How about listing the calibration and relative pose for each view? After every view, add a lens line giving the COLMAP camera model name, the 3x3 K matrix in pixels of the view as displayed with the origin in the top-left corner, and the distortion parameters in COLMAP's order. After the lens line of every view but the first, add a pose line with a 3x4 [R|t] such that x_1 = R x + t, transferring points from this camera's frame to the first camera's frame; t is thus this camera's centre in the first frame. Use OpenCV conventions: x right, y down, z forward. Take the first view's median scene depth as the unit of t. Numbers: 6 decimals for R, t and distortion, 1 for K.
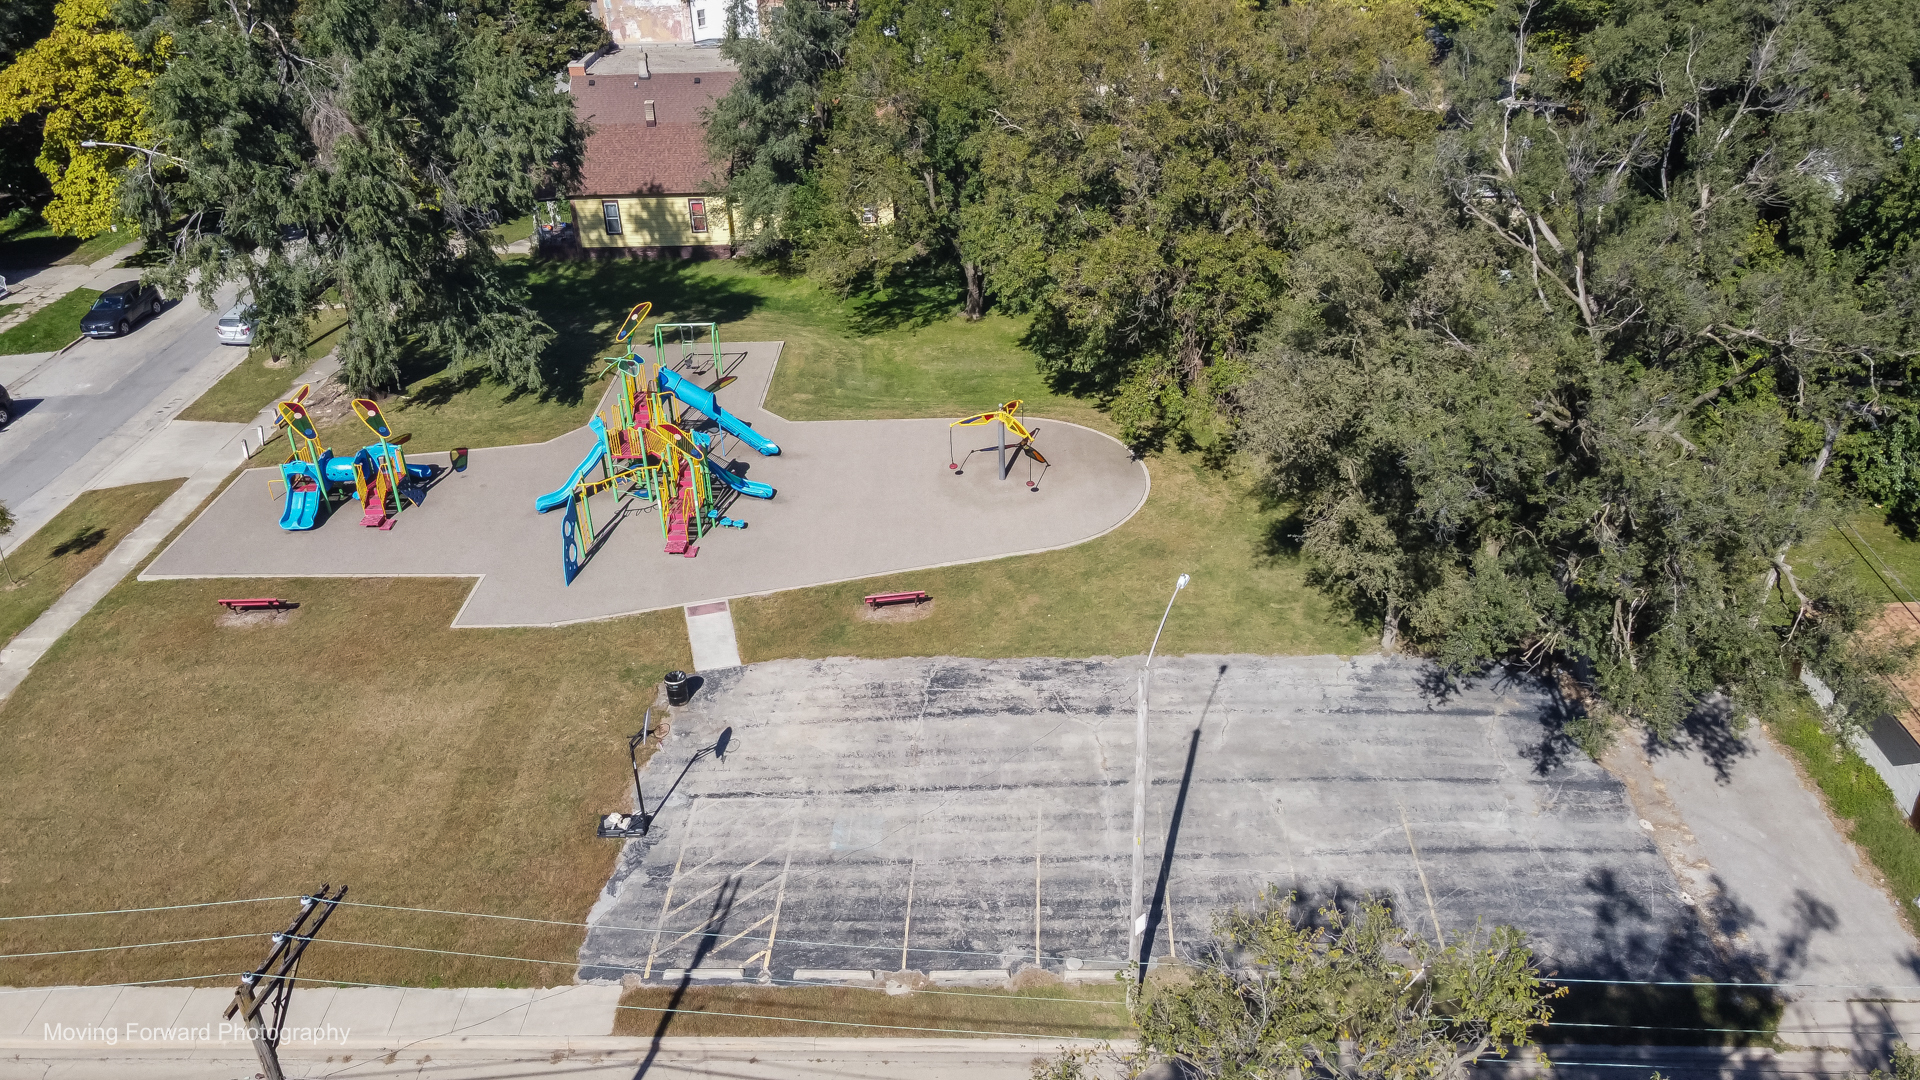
lens RADIAL K [[1471.4, 0, 960.0], [0, 1471.4, 540.0], [0, 0, 1]] dist [-0.007738, 0.048922]
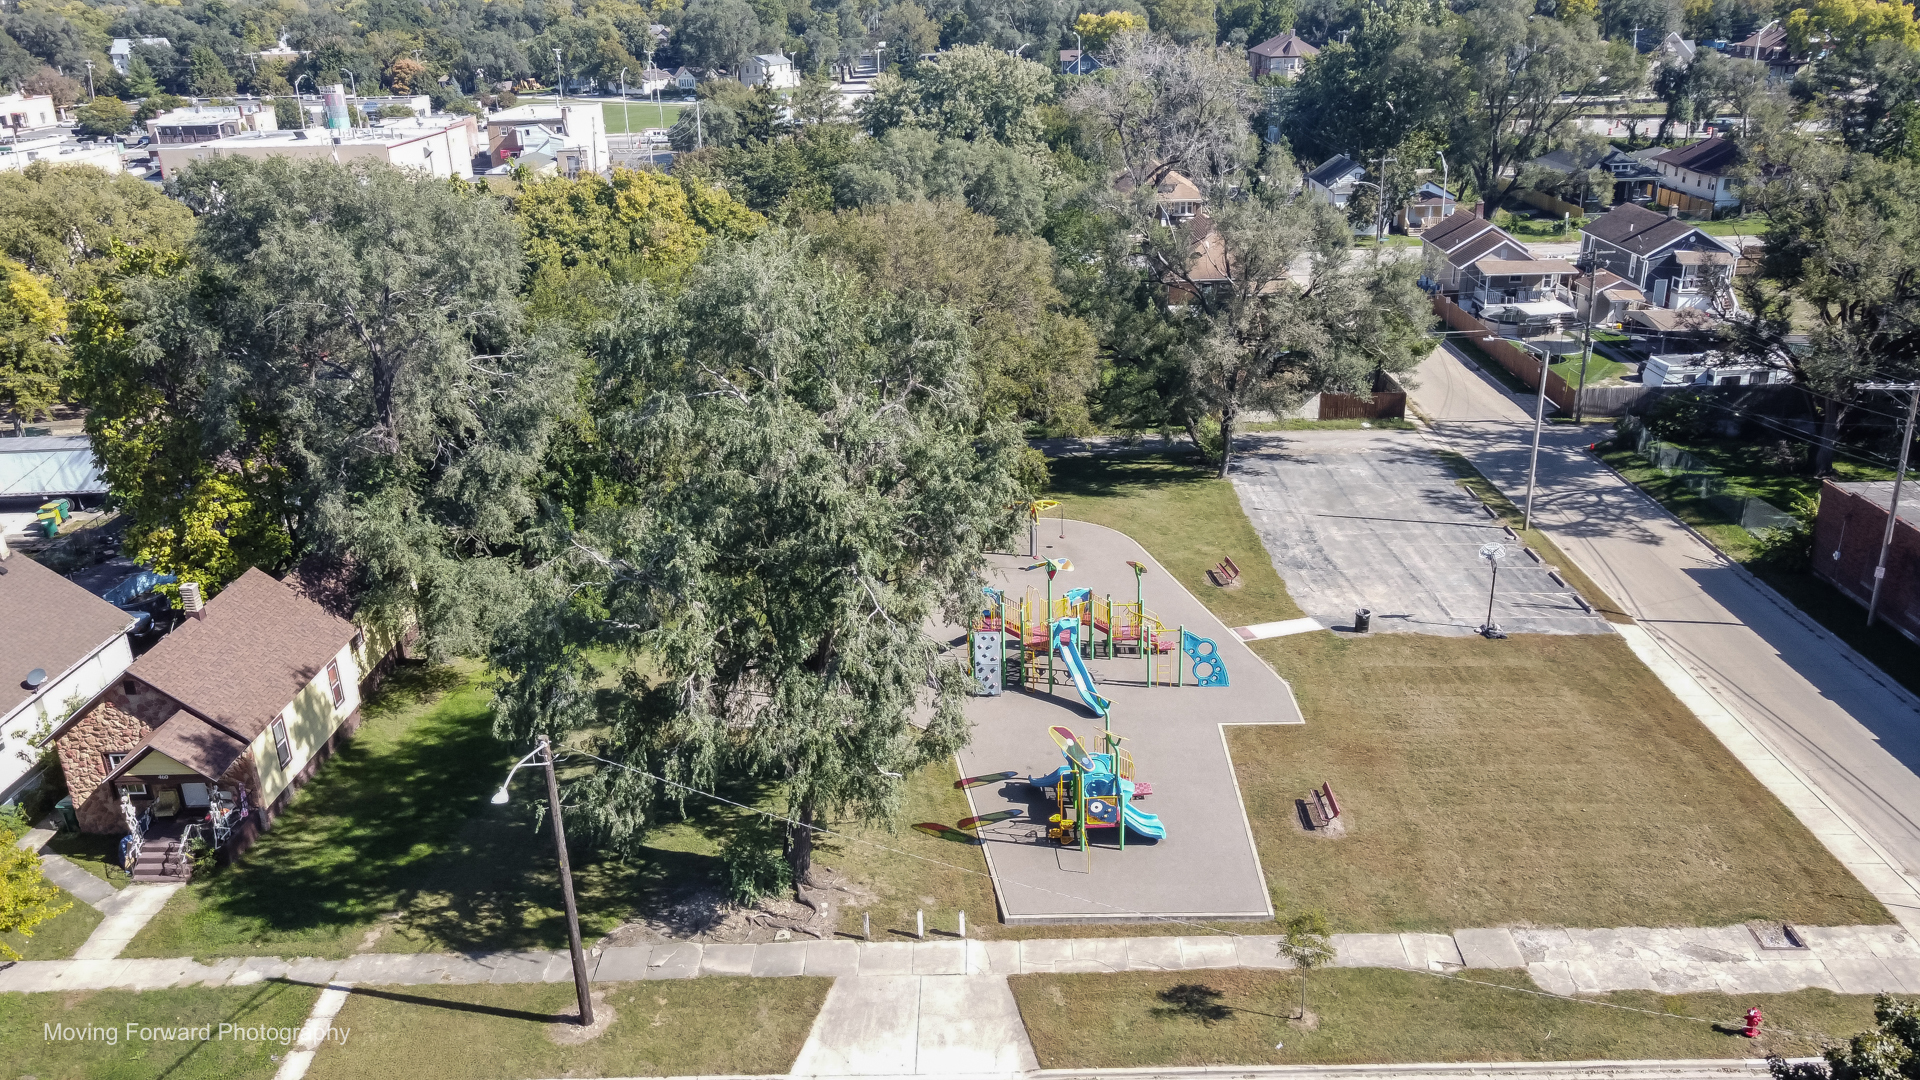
lens RADIAL K [[1471.4, 0, 960.0], [0, 1471.4, 540.0], [0, 0, 1]] dist [-0.007738, 0.048922]
pose [[-0.017986, -0.323789, 0.945958, -1.539317], [0.523271, 0.803147, 0.284856, -0.588004], [-0.851977, 0.500116, 0.154984, 1.073144]]
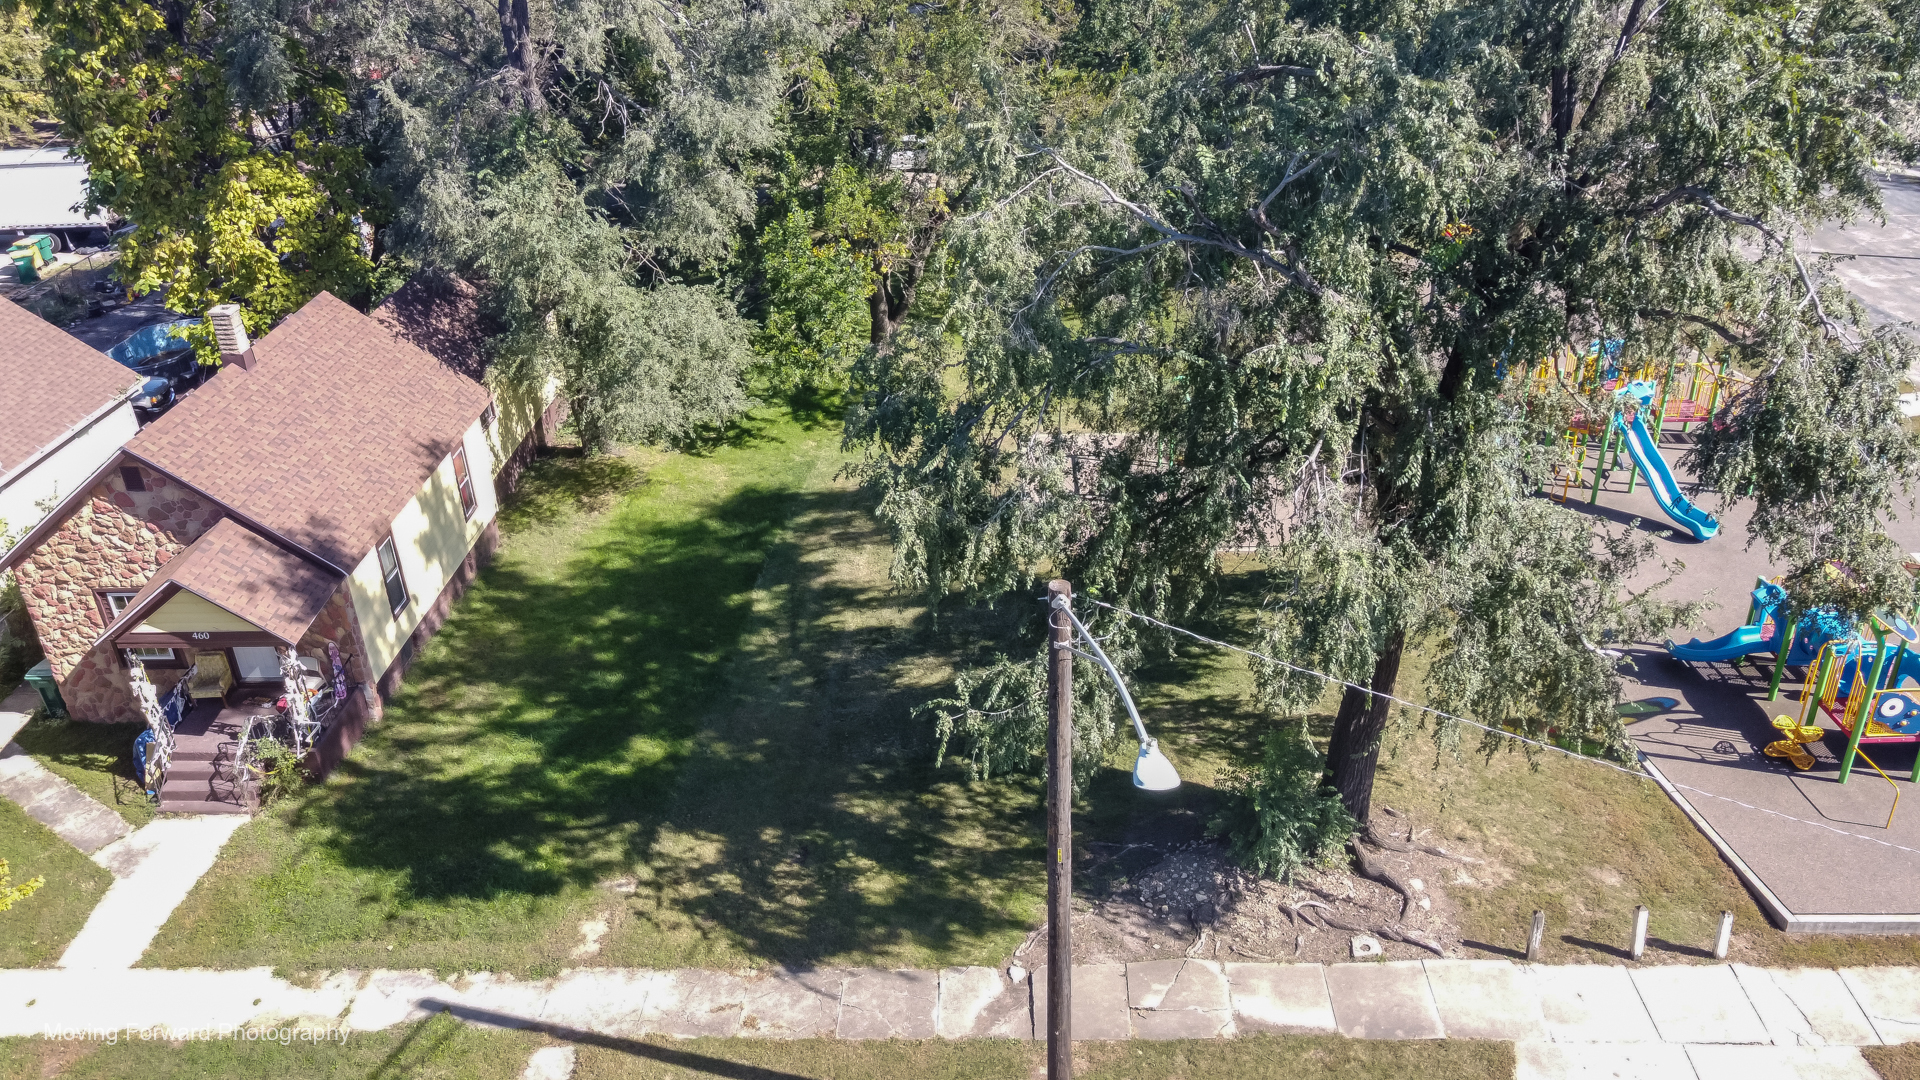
lens RADIAL K [[1471.4, 0, 960.0], [0, 1471.4, 540.0], [0, 0, 1]] dist [-0.007738, 0.048922]
pose [[-0.000438, -0.439185, 0.898397, -1.079281], [0.523775, 0.765205, 0.374329, -0.538802], [-0.851857, 0.470721, 0.229699, 1.408616]]
